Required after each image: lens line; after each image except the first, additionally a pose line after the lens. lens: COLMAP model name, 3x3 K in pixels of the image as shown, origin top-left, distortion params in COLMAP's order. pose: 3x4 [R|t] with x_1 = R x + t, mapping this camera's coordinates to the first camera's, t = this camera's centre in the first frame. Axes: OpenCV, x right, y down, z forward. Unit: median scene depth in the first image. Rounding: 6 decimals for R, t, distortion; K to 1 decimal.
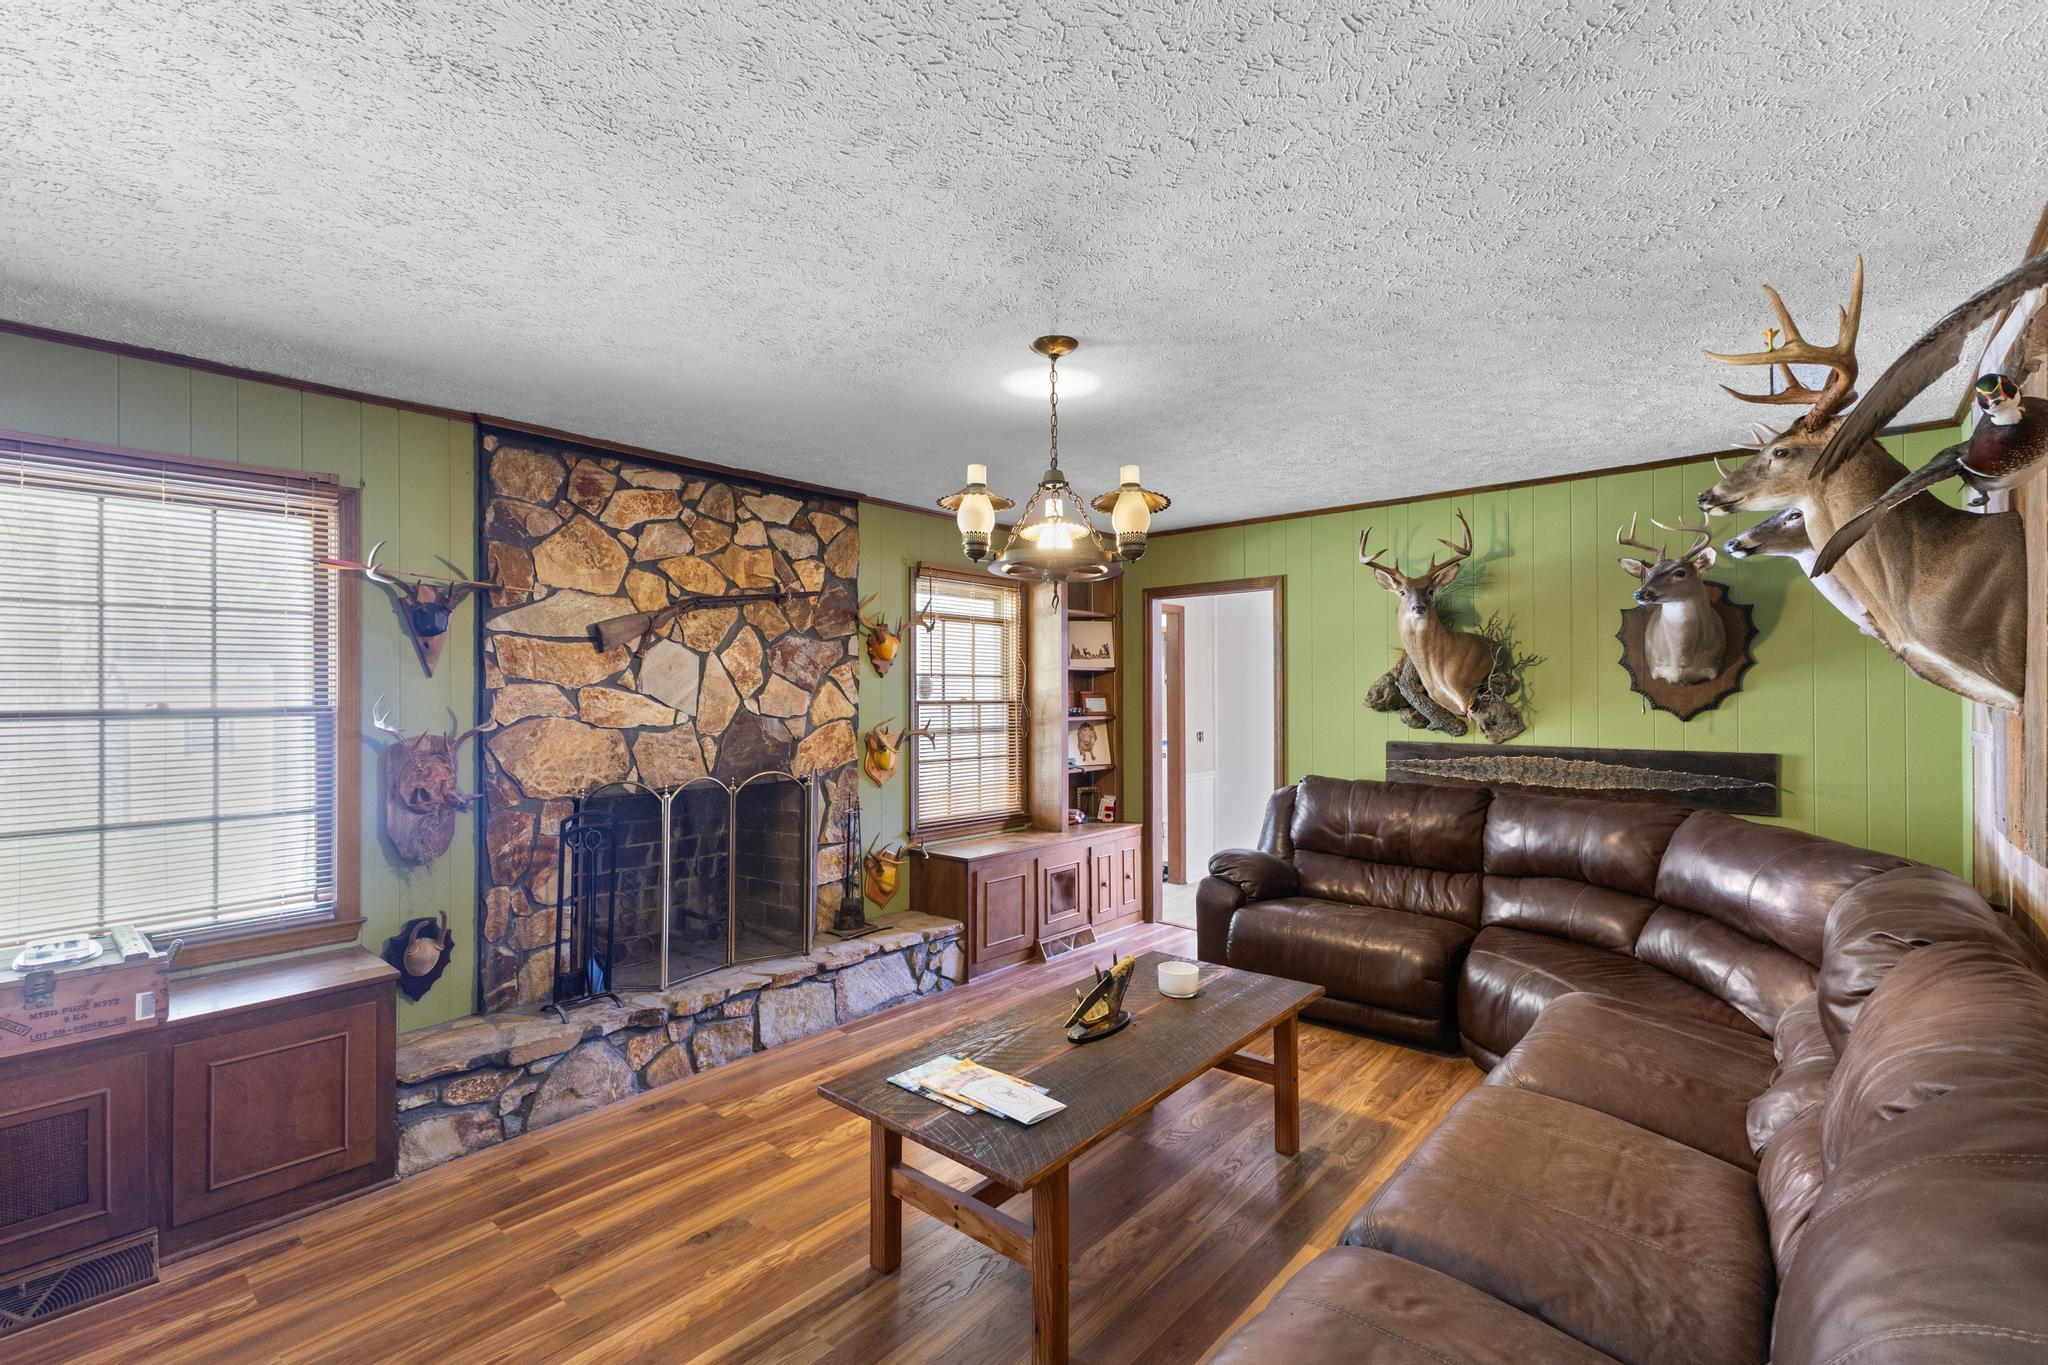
lens RADIAL K [[892.5, 0, 1020.8], [0, 892.5, 685.9], [0, 0, 1]] dist [-0.000536, -0.000287]
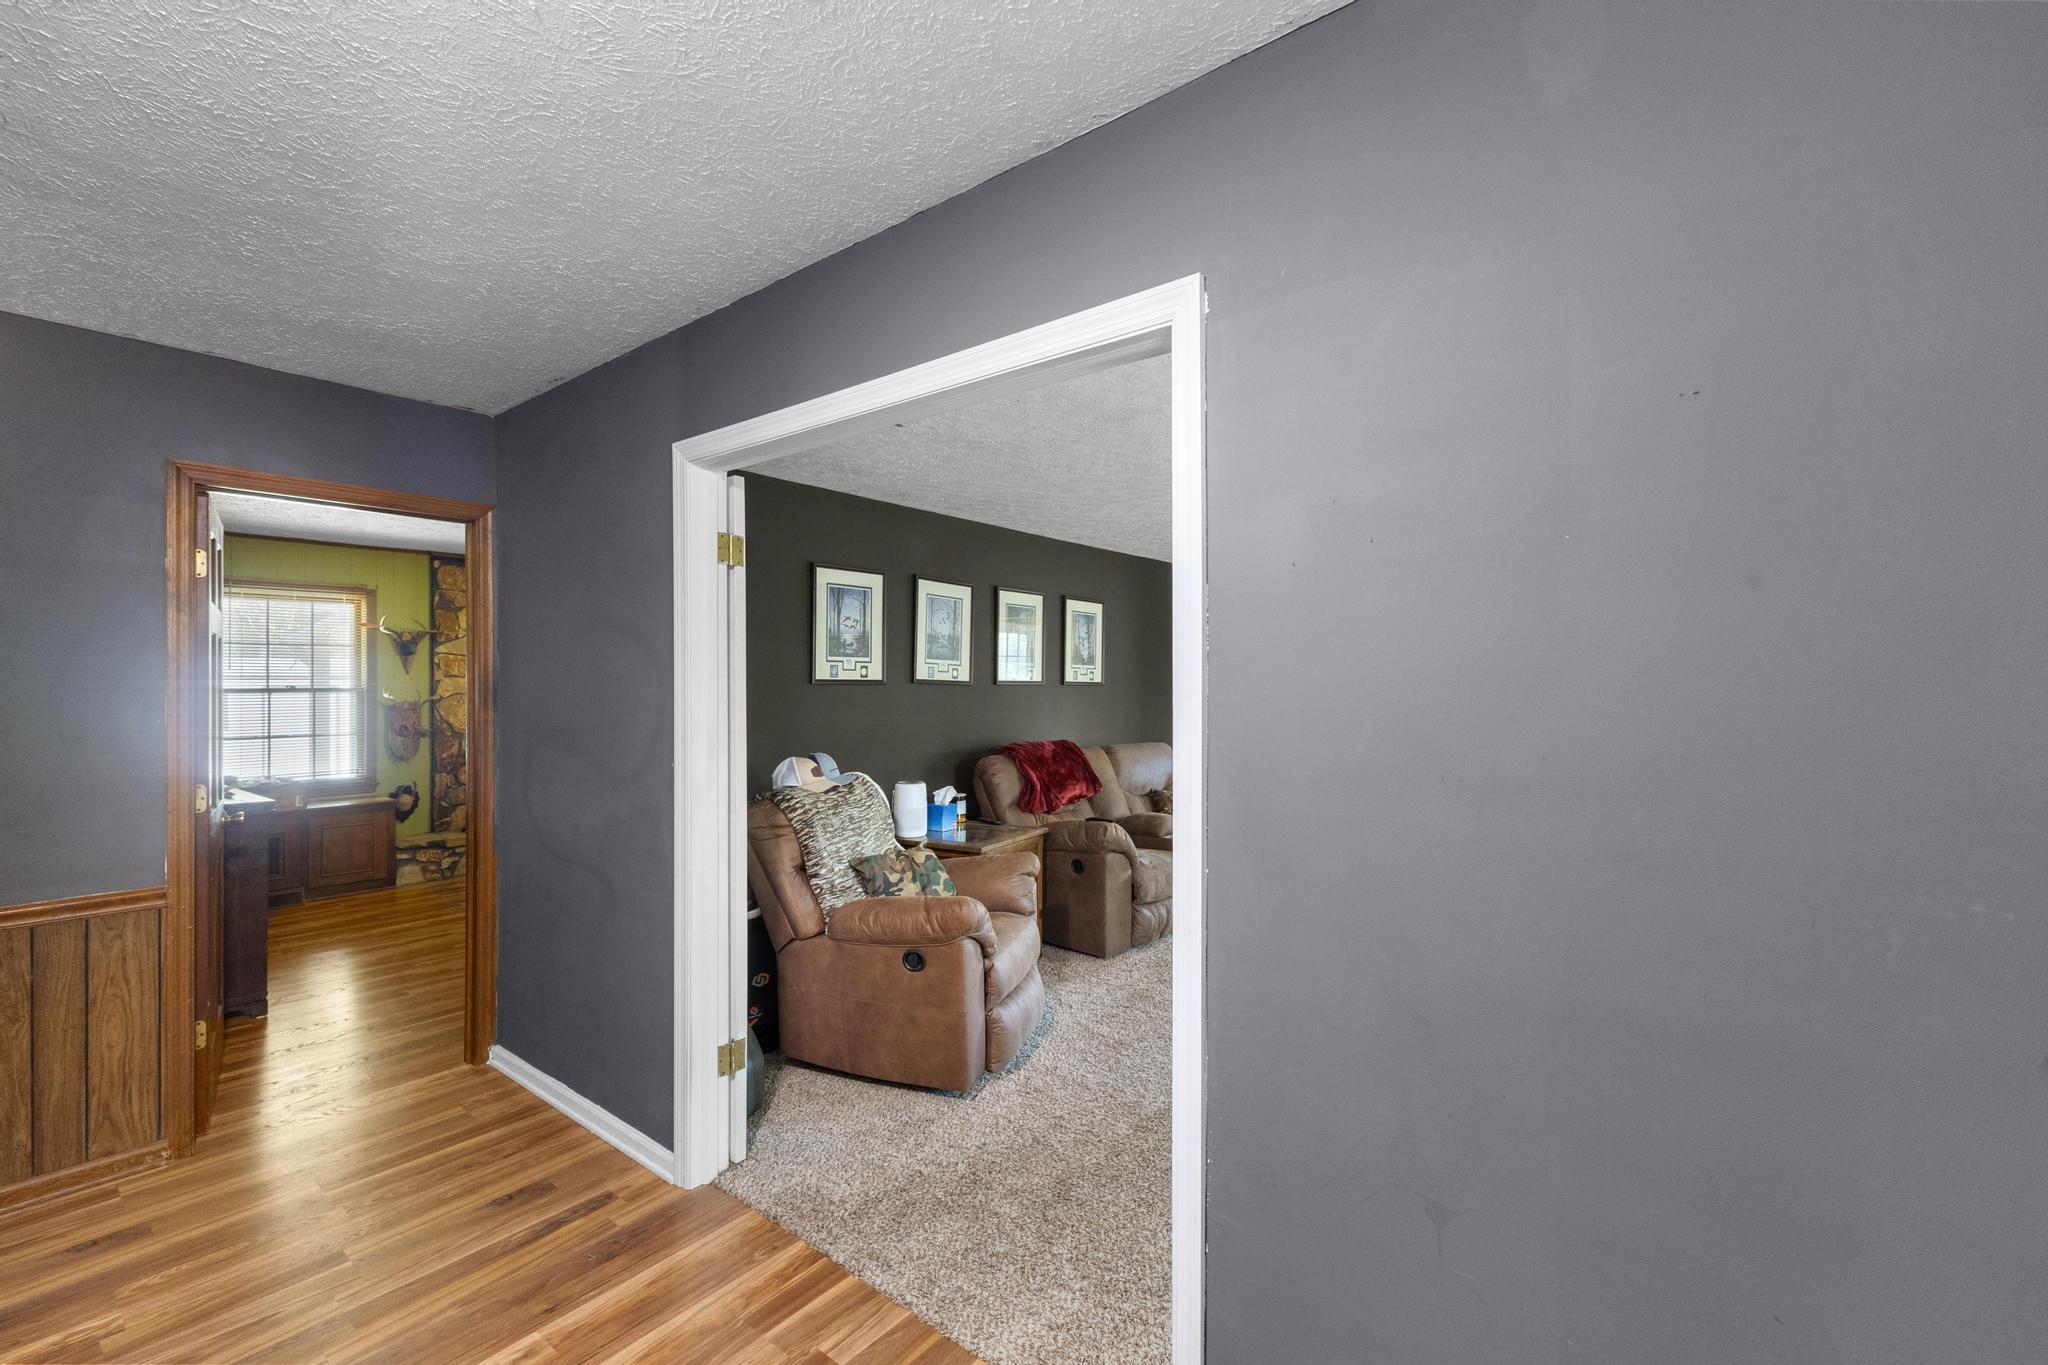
lens RADIAL K [[892.5, 0, 1026.9], [0, 892.5, 678.1], [0, 0, 1]] dist [-0.000536, -0.000287]
pose [[0.999077, 0.000375, 0.042950, 0.756018], [-0.000416, 0.999999, 0.000943, -0.003397], [-0.042949, -0.000960, 0.999077, -1.245957]]
